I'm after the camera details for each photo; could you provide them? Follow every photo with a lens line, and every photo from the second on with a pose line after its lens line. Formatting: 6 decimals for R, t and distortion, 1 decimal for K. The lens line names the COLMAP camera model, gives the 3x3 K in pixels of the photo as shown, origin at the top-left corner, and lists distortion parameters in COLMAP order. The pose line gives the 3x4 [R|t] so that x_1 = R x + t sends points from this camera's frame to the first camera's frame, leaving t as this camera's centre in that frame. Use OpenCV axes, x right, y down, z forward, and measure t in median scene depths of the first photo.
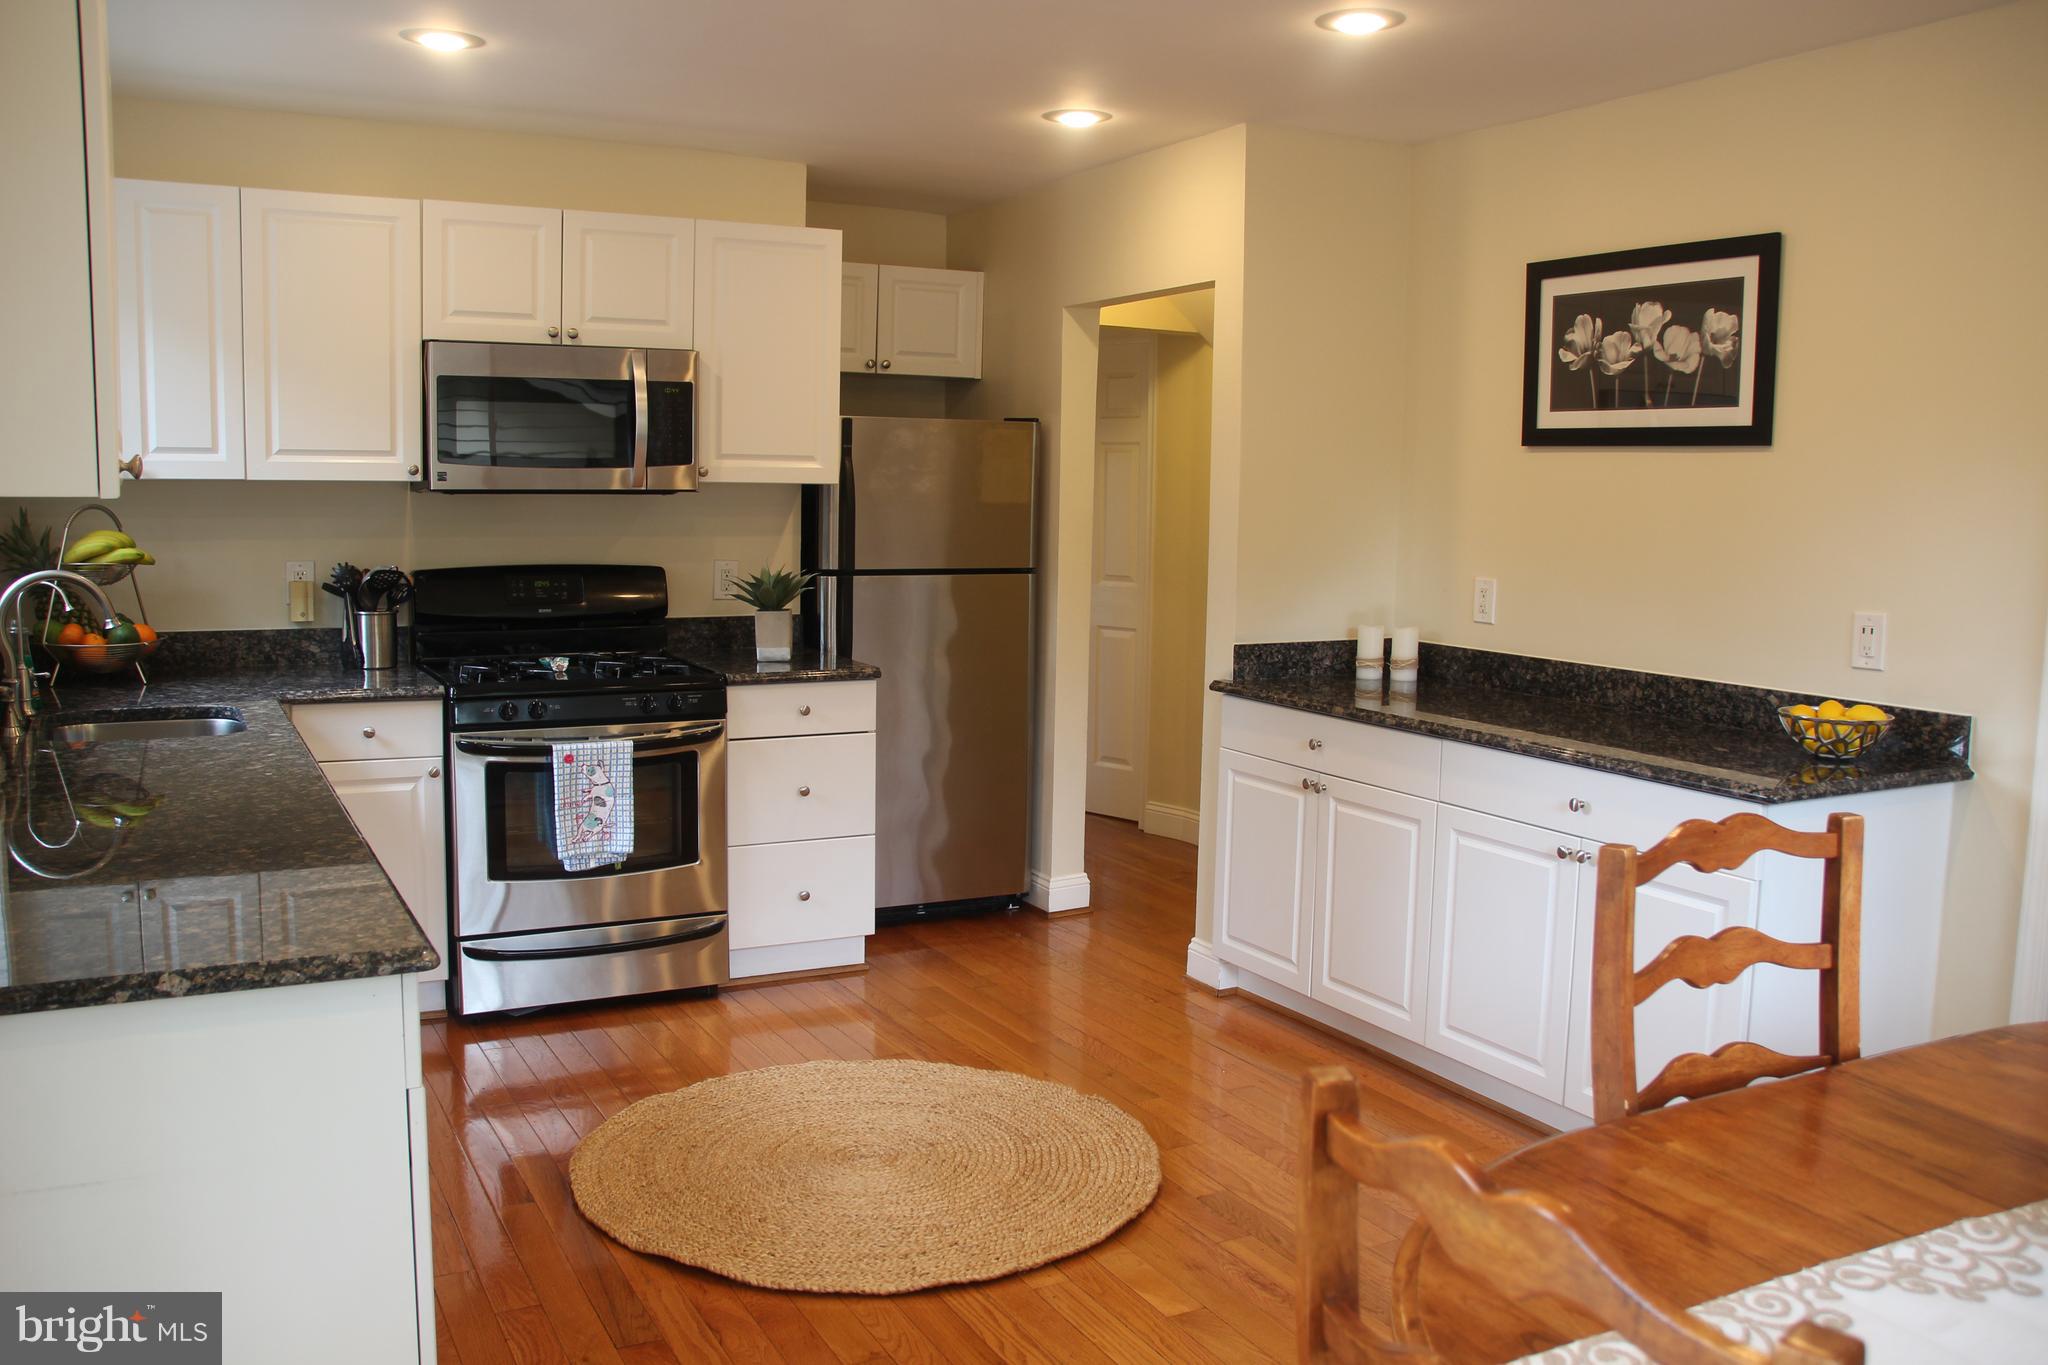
lens RADIAL K [[1710.7, 0, 1026.4], [0, 1710.7, 687.2], [0, 0, 1]] dist [-0.168387, 0.168231]
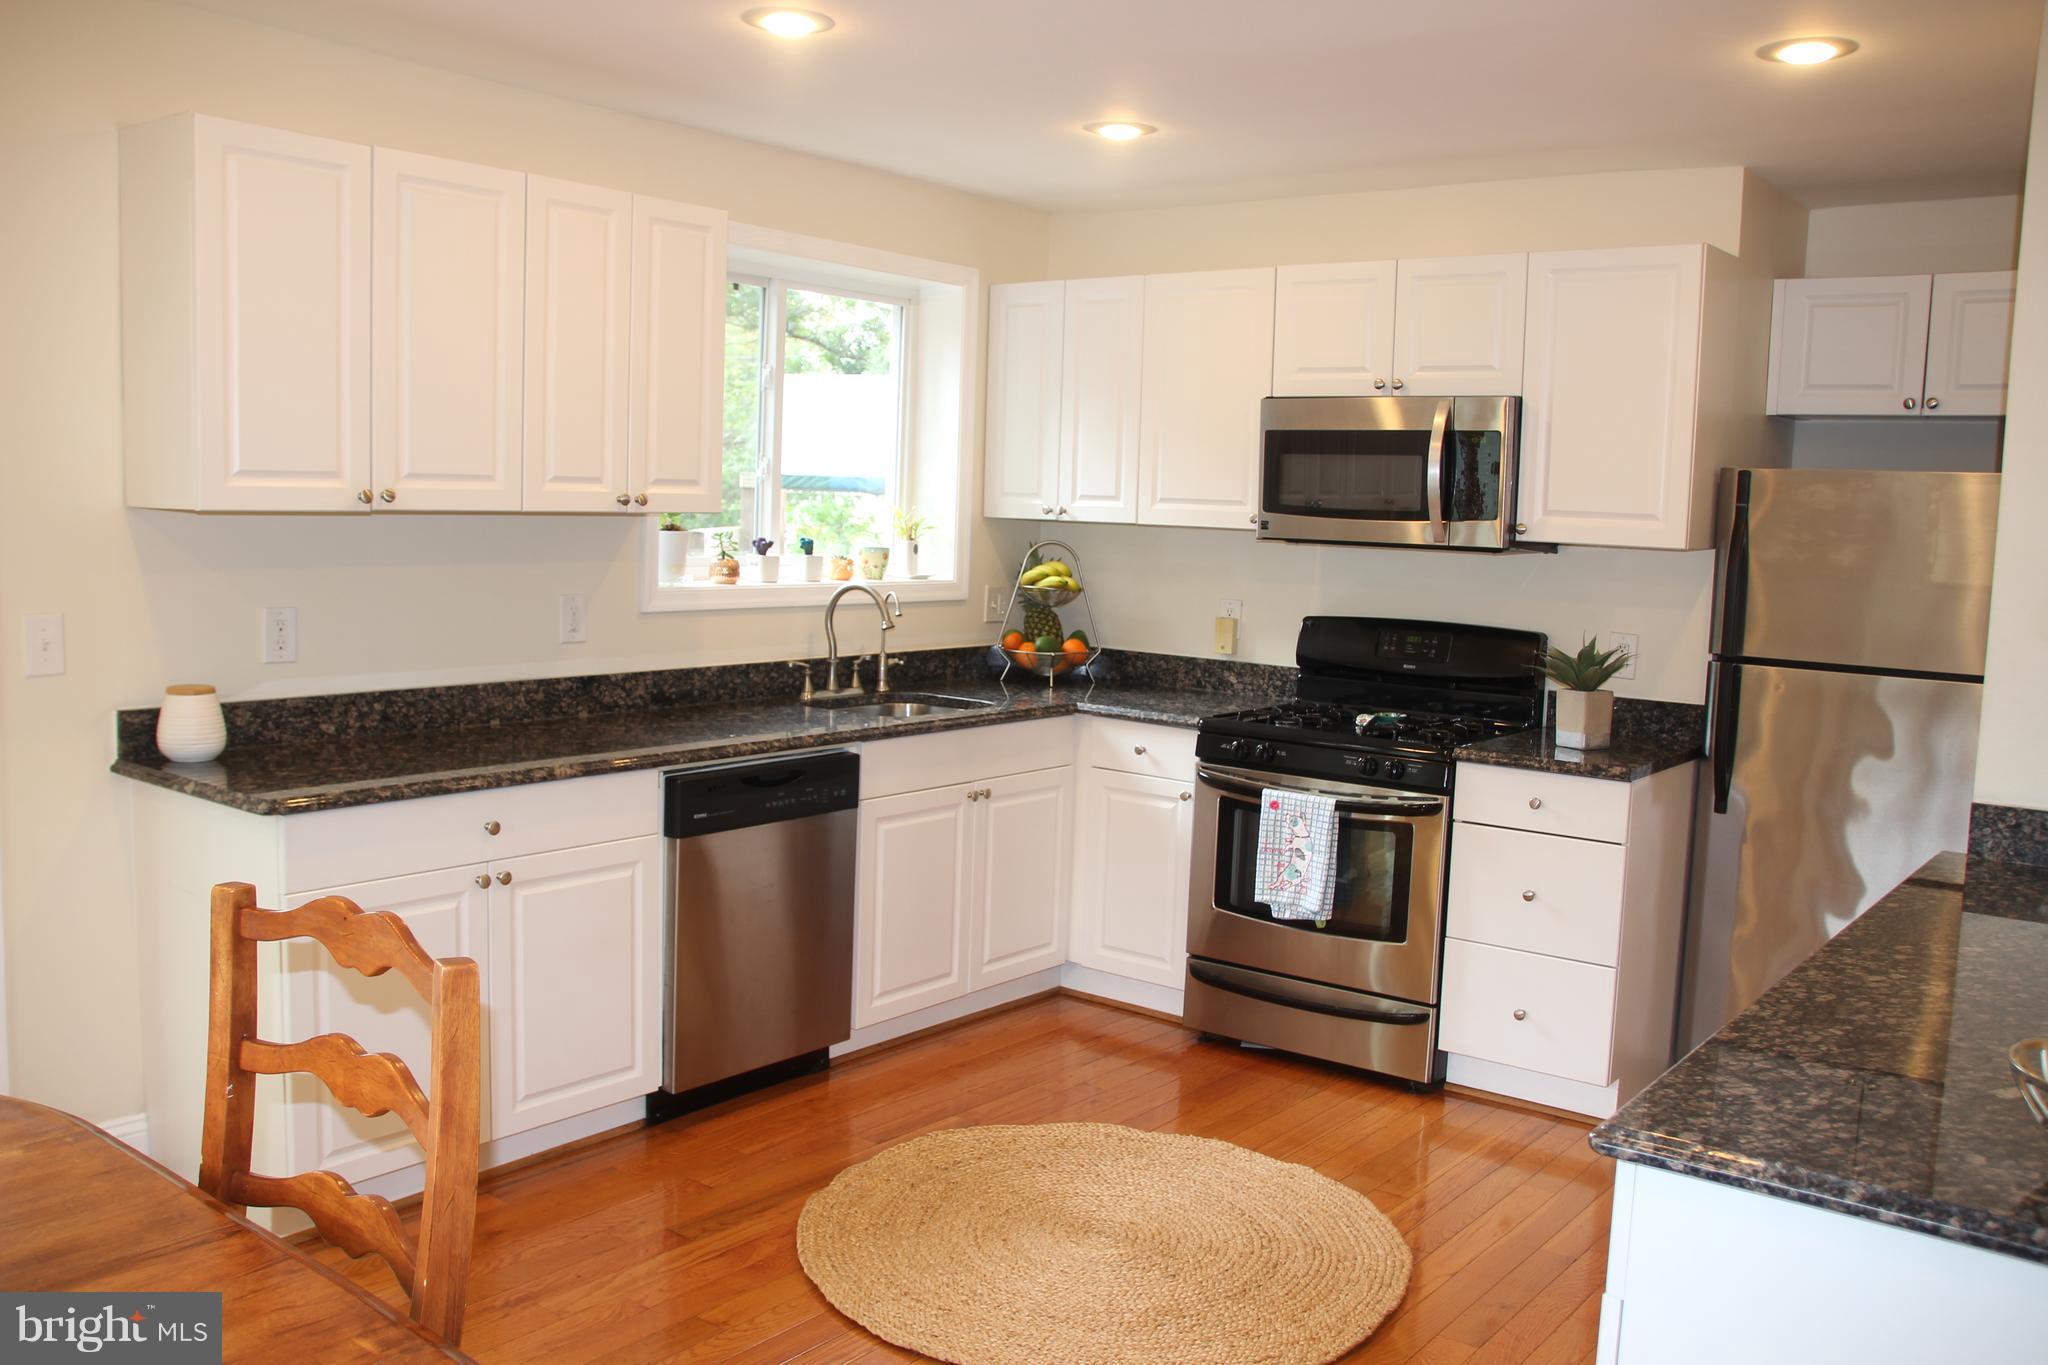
lens RADIAL K [[1710.7, 0, 1026.4], [0, 1710.7, 687.2], [0, 0, 1]] dist [-0.168387, 0.168231]
pose [[0.403645, 0.092309, -0.910247, 0.562378], [-0.136036, 0.989894, 0.040062, -0.045713], [0.904746, 0.107656, 0.412123, 0.420212]]
